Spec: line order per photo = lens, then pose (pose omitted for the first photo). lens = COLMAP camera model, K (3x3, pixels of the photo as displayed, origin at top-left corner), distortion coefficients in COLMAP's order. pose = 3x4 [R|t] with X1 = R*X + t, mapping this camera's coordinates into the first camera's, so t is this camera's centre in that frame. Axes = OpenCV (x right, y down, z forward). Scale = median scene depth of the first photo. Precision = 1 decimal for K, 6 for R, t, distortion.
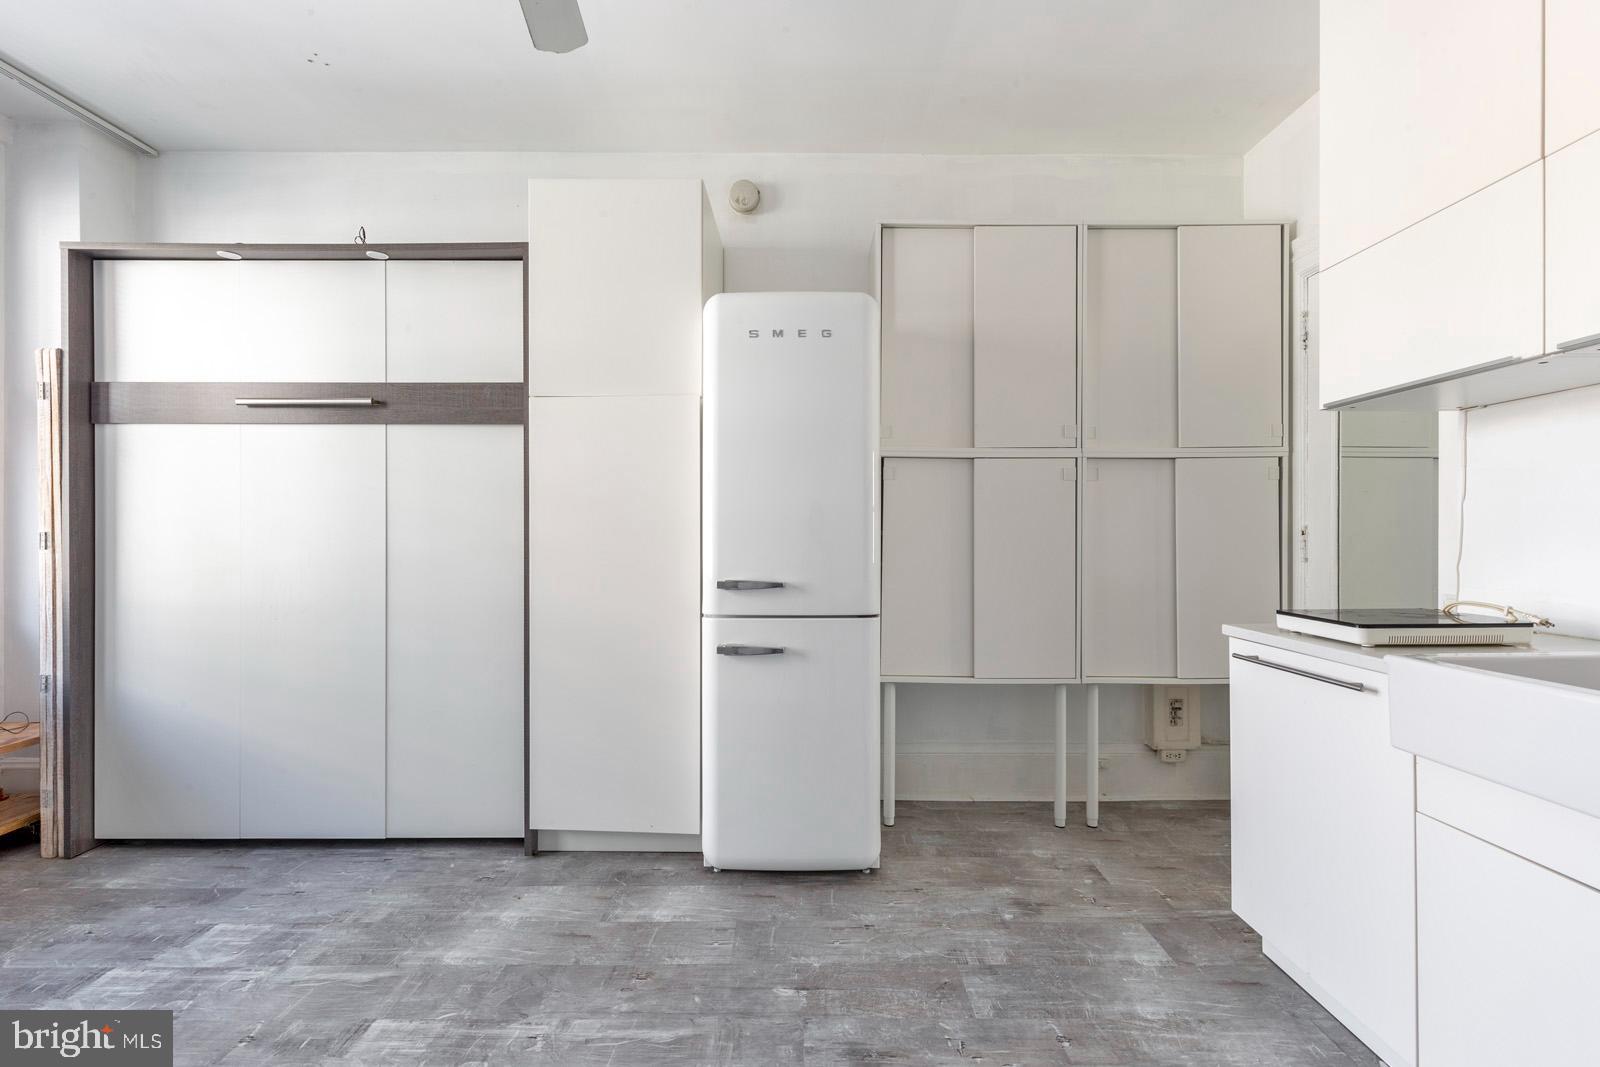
lens RADIAL K [[731.1, 0, 804.1], [0, 731.1, 537.4], [0, 0, 1]] dist [-0.000049, 0.000628]
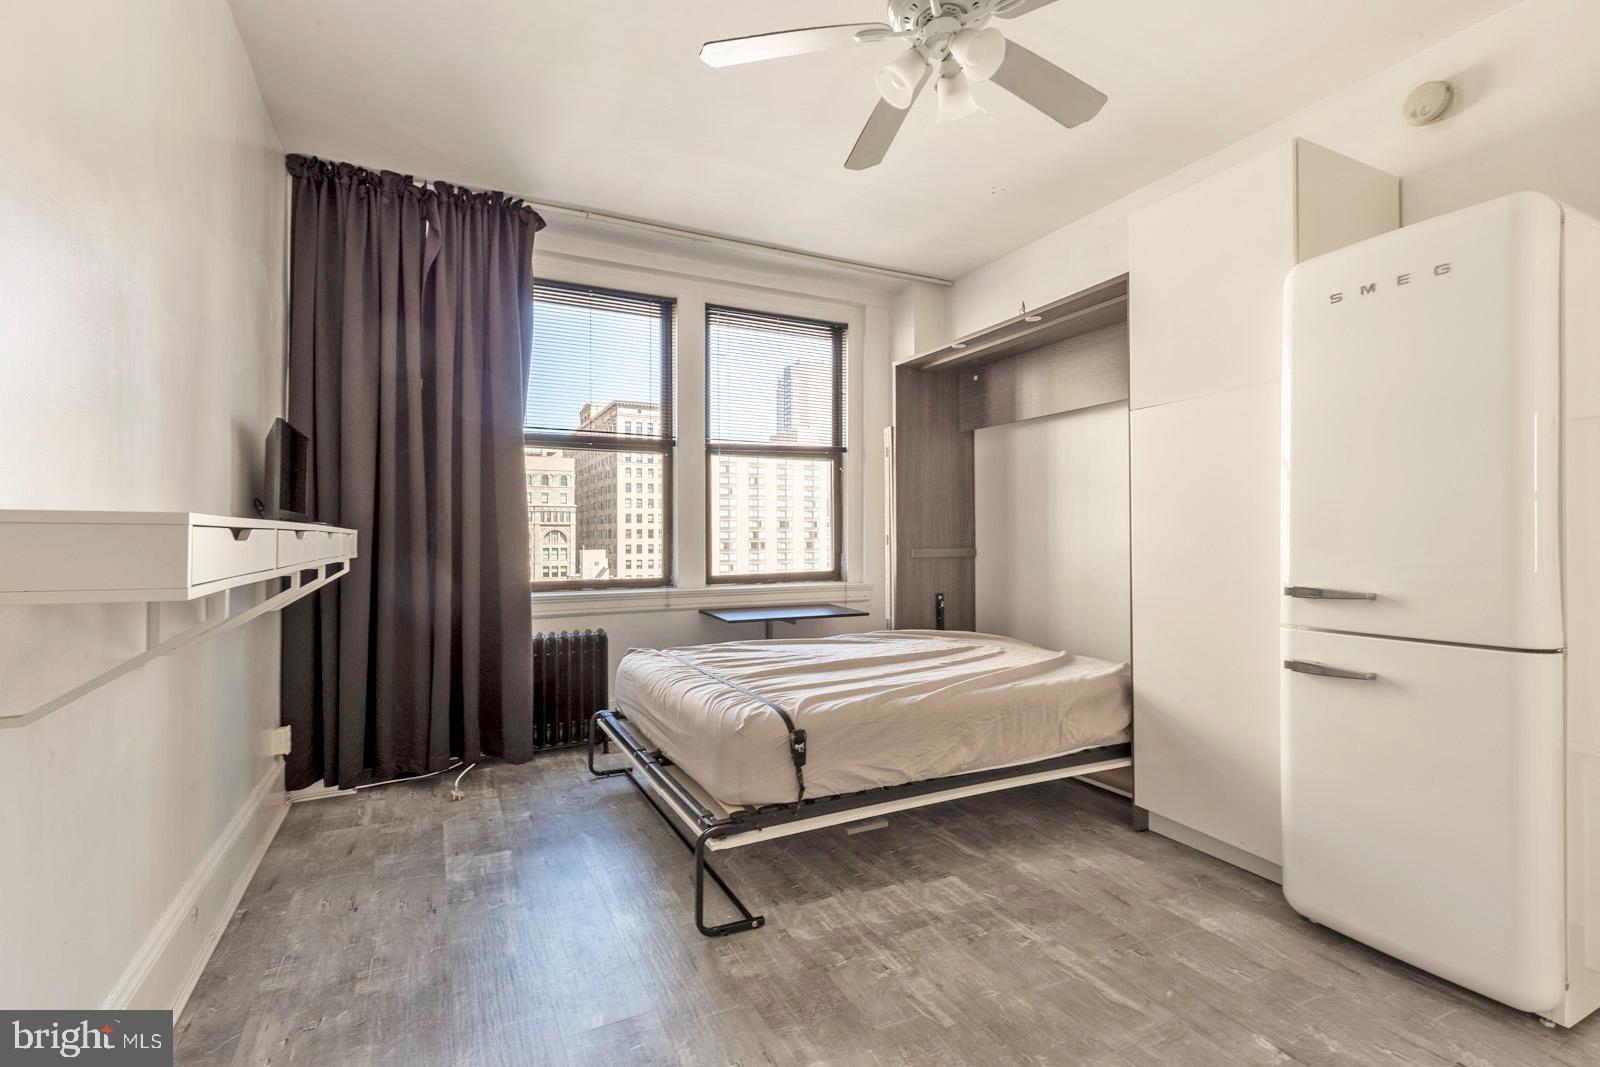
lens RADIAL K [[728.9, 0, 799.4], [0, 728.9, 529.7], [0, 0, 1]] dist [0.001240, 0.000367]
pose [[0.447084, -0.011358, -0.894420, 0.440286], [0.001440, 0.999927, -0.011978, -0.000265], [0.894491, 0.004068, 0.447068, 0.069979]]
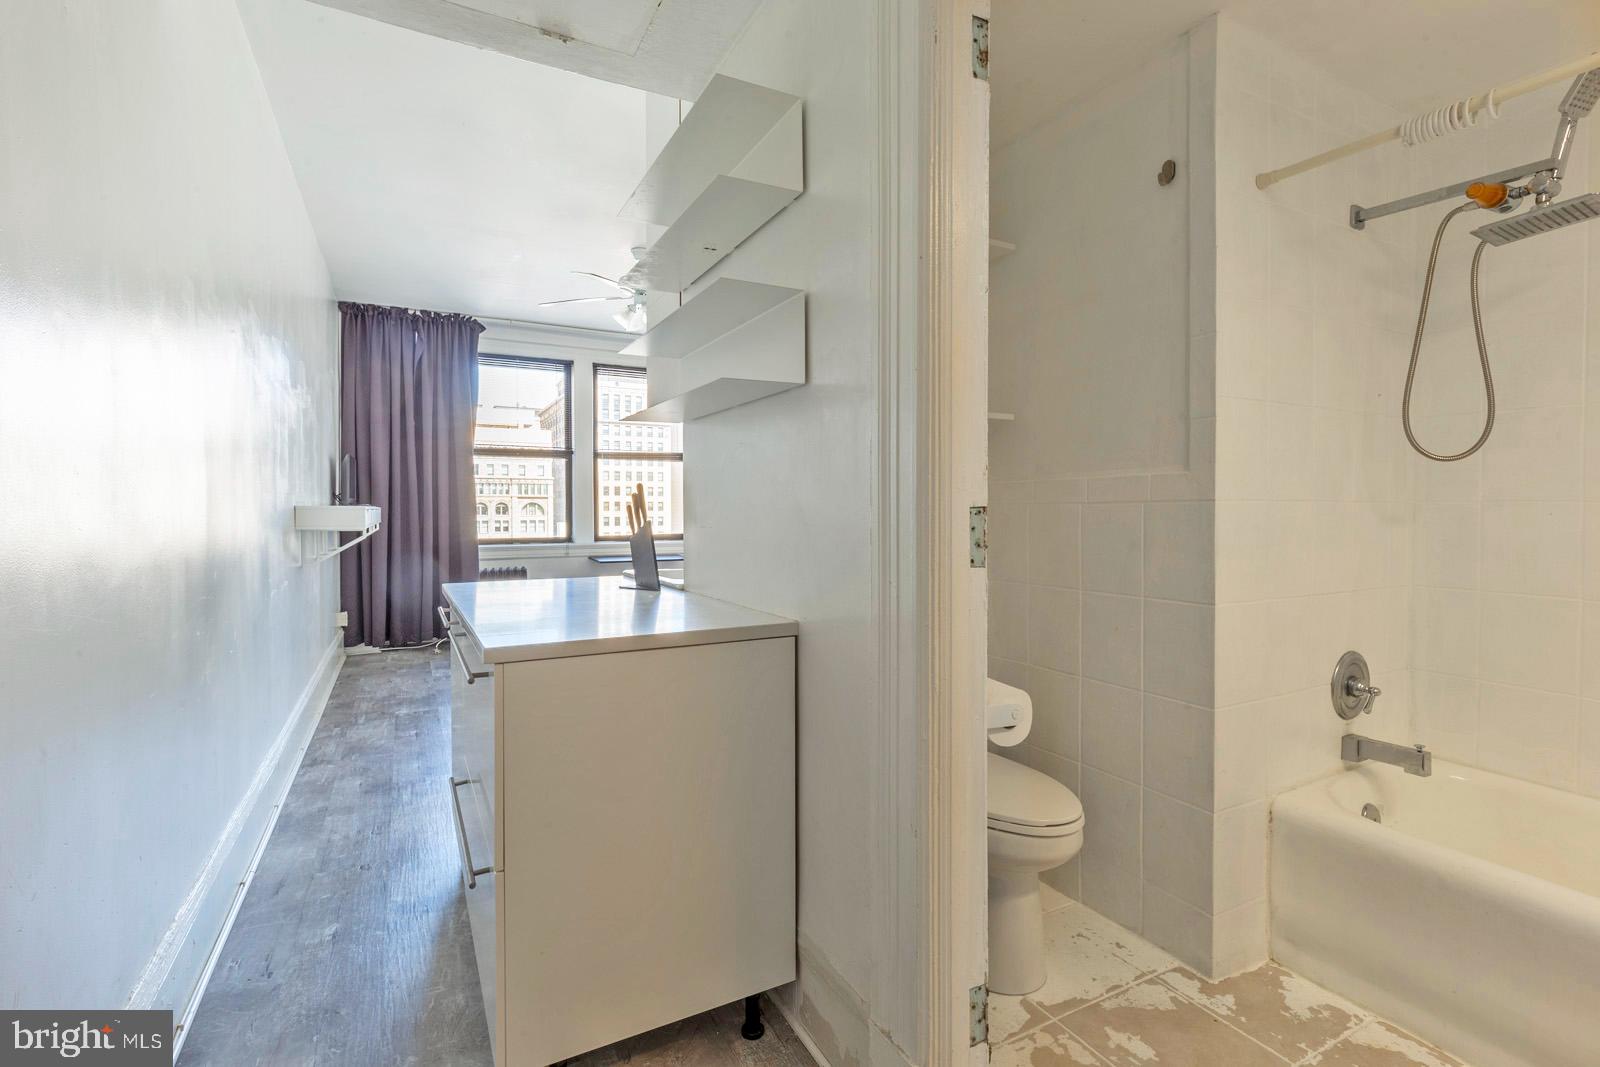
lens RADIAL K [[730.7, 0, 794.7], [0, 730.7, 517.8], [0, 0, 1]] dist [0.003219, 0.001007]
pose [[0.464464, 0.007759, -0.885558, 1.791582], [0.001853, 0.999951, 0.009732, -0.005826], [0.885590, -0.006161, 0.464427, 0.031139]]
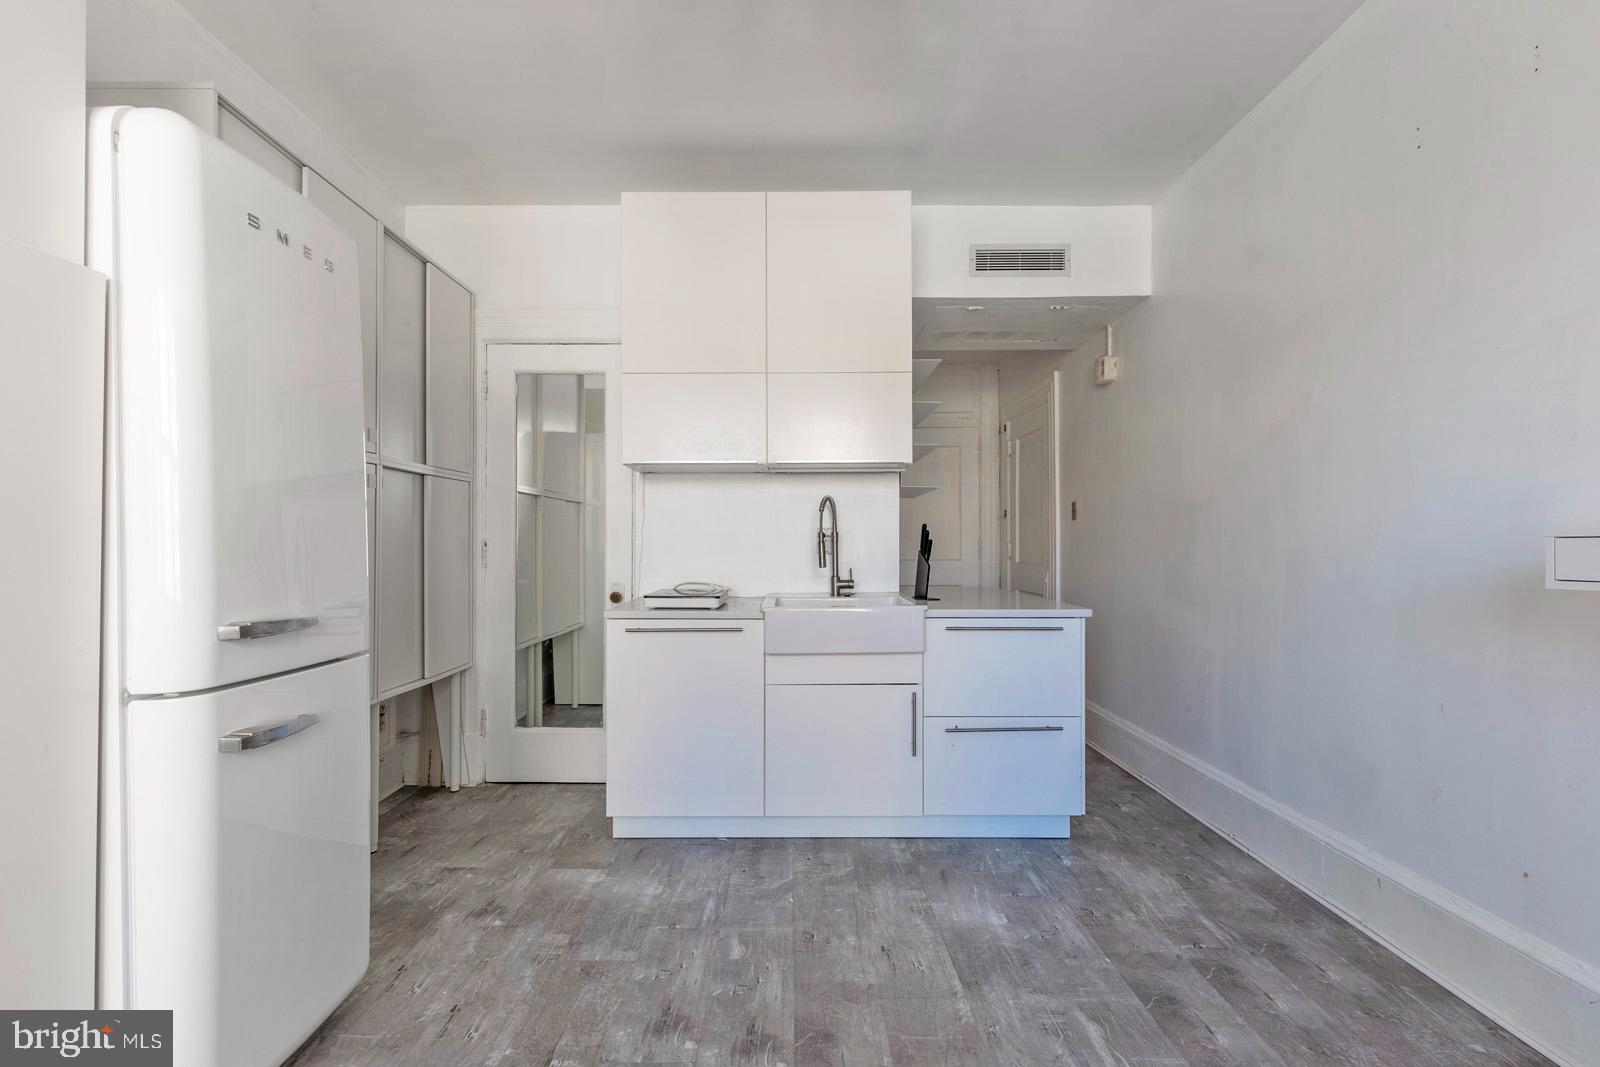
lens RADIAL K [[731.1, 0, 804.1], [0, 731.1, 537.4], [0, 0, 1]] dist [-0.000049, 0.000628]
pose [[-0.005374, 0.010472, 0.999931, -0.743352], [0.002388, 0.999942, -0.010459, -0.003882], [-0.999983, 0.002331, -0.005399, 0.581440]]
